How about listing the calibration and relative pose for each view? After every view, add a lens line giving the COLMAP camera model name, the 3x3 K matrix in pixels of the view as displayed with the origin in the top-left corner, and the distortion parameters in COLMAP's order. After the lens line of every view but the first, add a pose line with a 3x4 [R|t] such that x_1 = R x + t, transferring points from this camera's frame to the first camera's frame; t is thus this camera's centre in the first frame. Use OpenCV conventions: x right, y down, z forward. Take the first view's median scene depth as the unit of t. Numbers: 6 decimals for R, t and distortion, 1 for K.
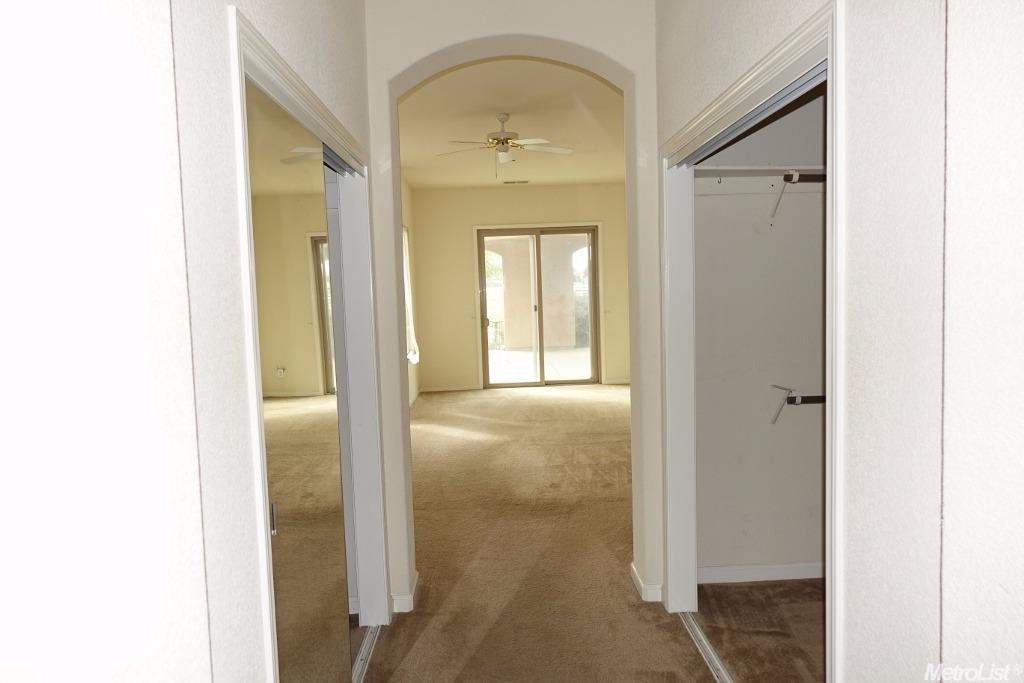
lens RADIAL K [[702.6, 0, 506.0], [0, 702.6, 340.4], [0, 0, 1]] dist [0.000959, 0.004273]
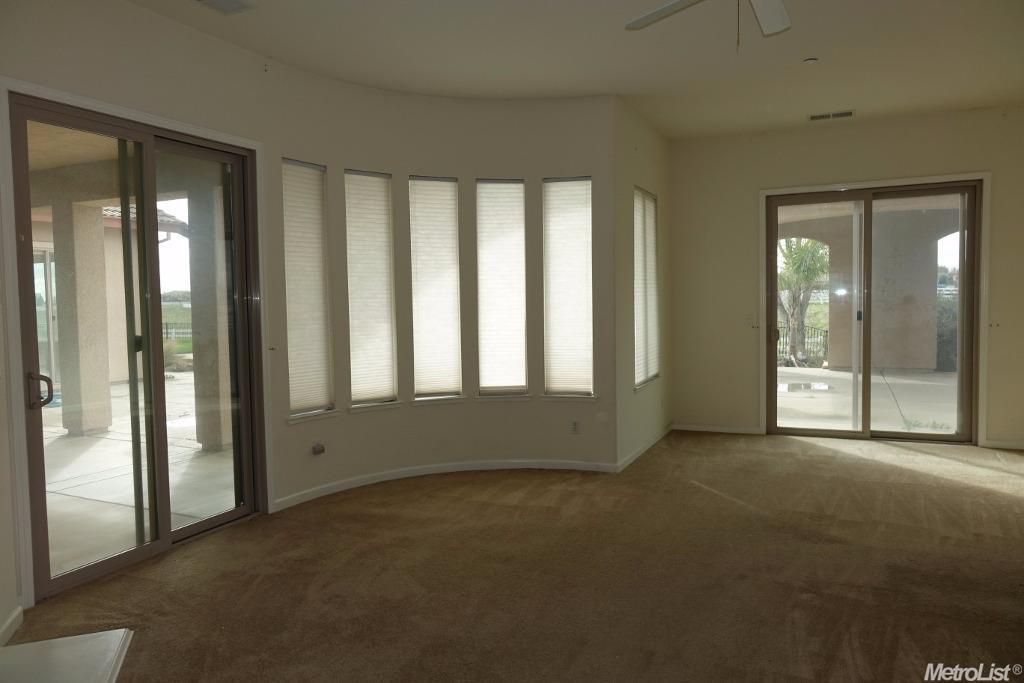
lens RADIAL K [[702.6, 0, 506.0], [0, 702.6, 340.4], [0, 0, 1]] dist [0.000959, 0.004273]
pose [[0.896469, 0.040777, -0.441227, 0.037446], [-0.041456, 0.999107, 0.008105, -0.015457], [0.441164, 0.011025, 0.897359, 0.288627]]
